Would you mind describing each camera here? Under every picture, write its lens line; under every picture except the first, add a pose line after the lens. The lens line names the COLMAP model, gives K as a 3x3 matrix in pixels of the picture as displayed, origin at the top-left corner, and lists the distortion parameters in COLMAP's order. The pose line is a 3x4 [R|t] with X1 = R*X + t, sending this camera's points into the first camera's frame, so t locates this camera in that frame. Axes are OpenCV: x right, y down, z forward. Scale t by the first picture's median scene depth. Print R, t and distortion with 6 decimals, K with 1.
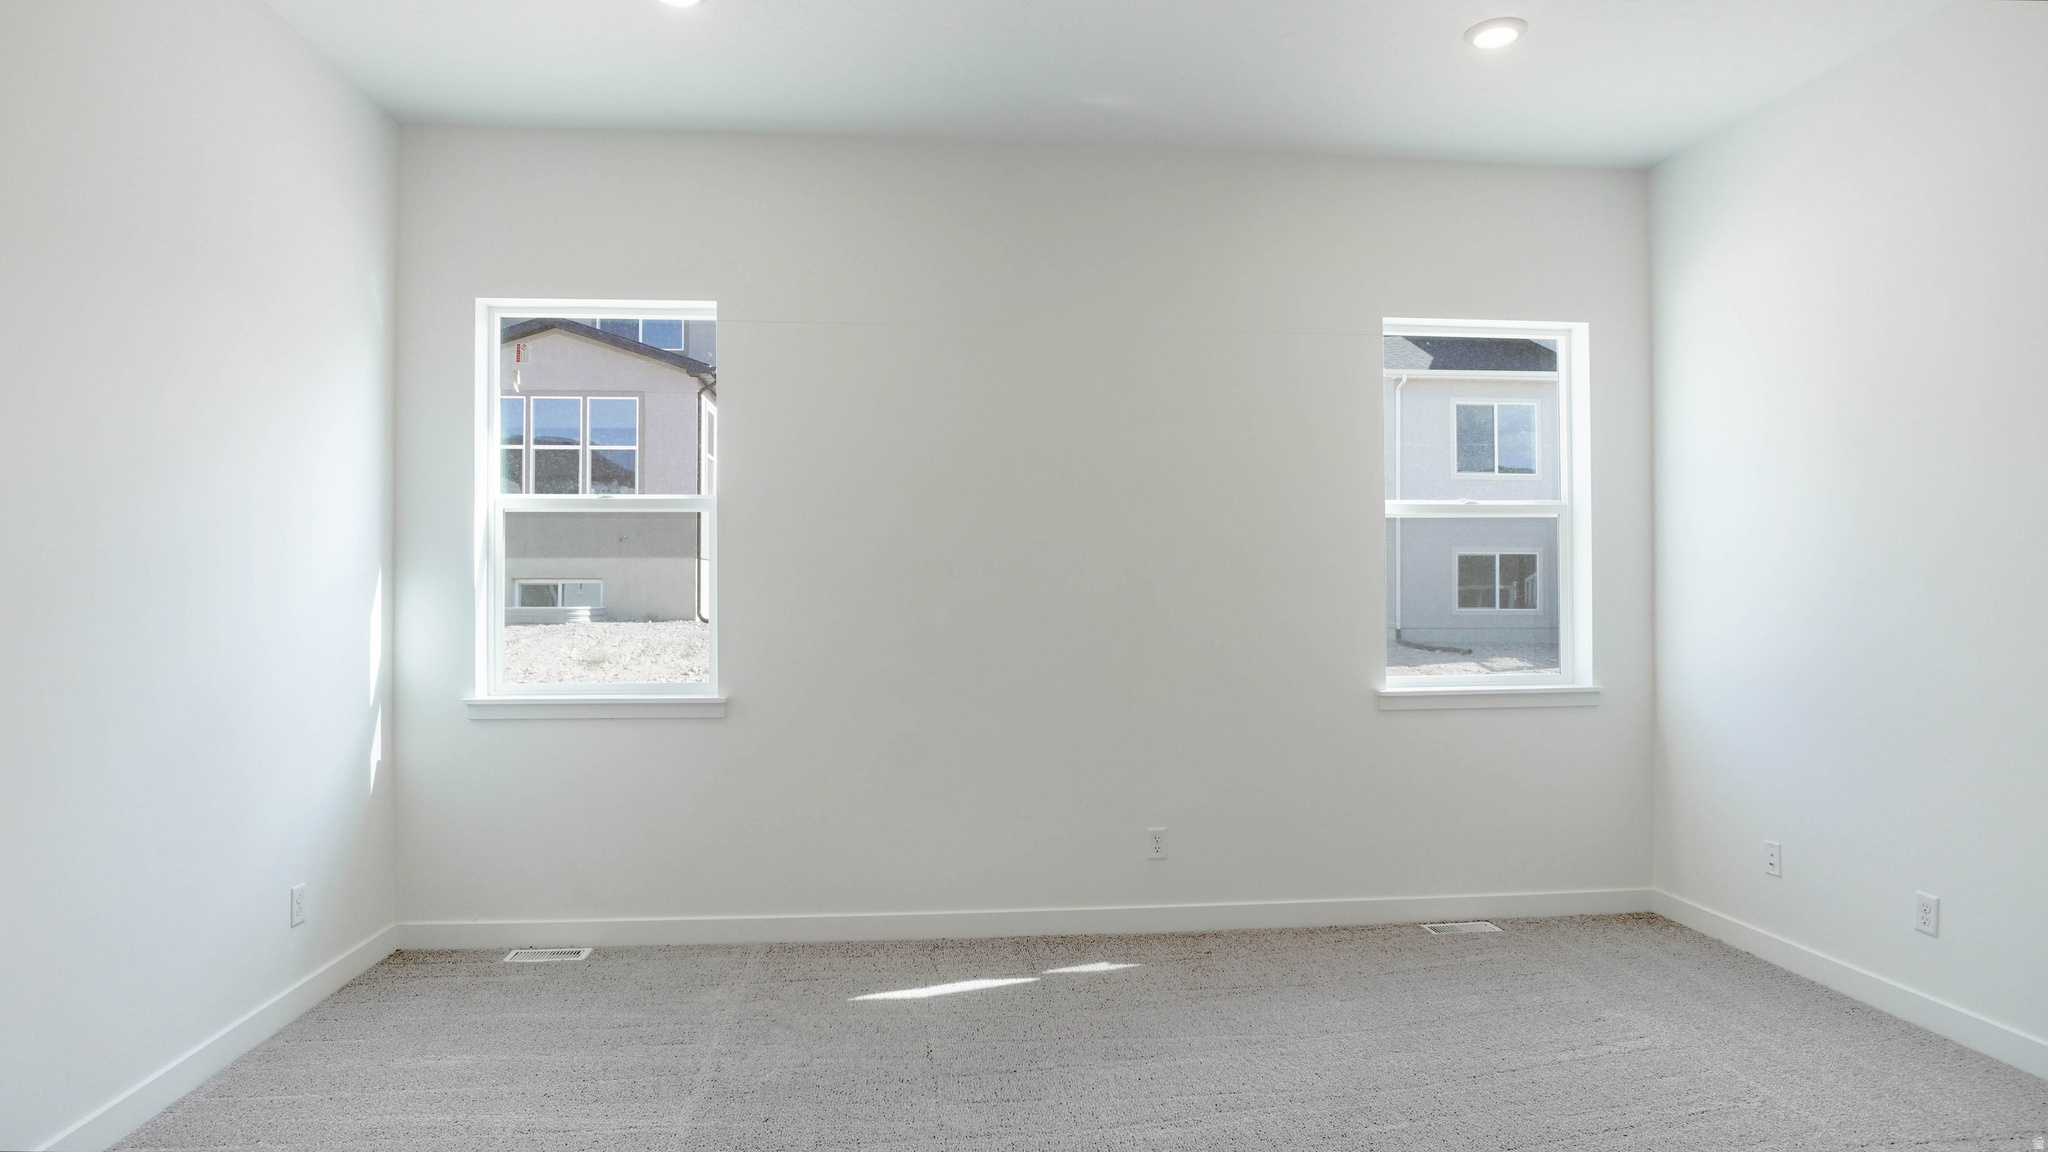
lens RADIAL K [[1125.1, 0, 1001.8], [0, 1125.1, 585.1], [0, 0, 1]] dist [-0.032558, 0.005301]
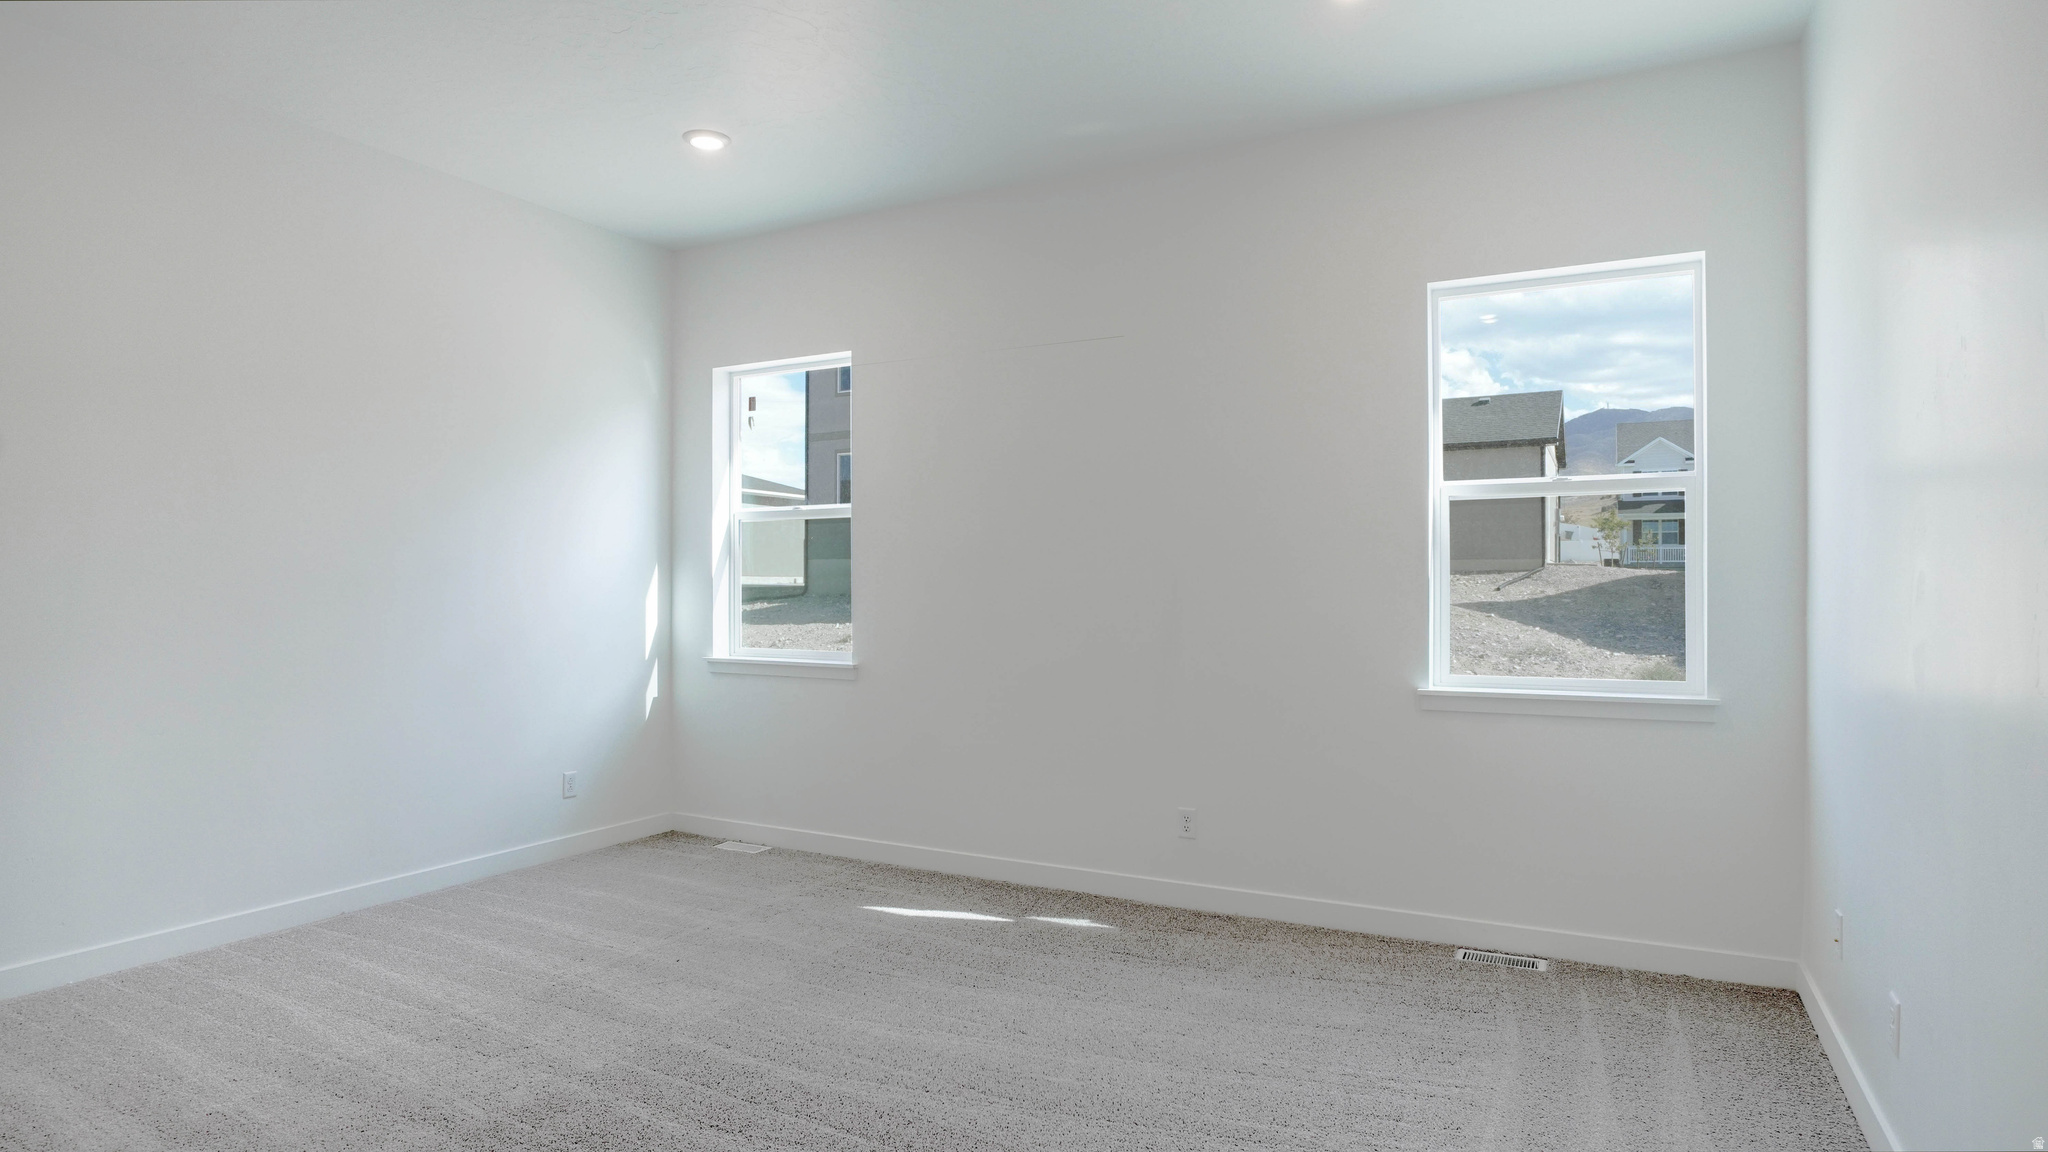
lens RADIAL K [[1125.1, 0, 1046.4], [0, 1125.1, 583.1], [0, 0, 1]] dist [-0.032558, 0.005301]
pose [[0.835009, 0.002174, -0.550232, 0.642798], [-0.001085, 0.999997, 0.002305, 0.005875], [0.550235, -0.001327, 0.835009, 0.064320]]
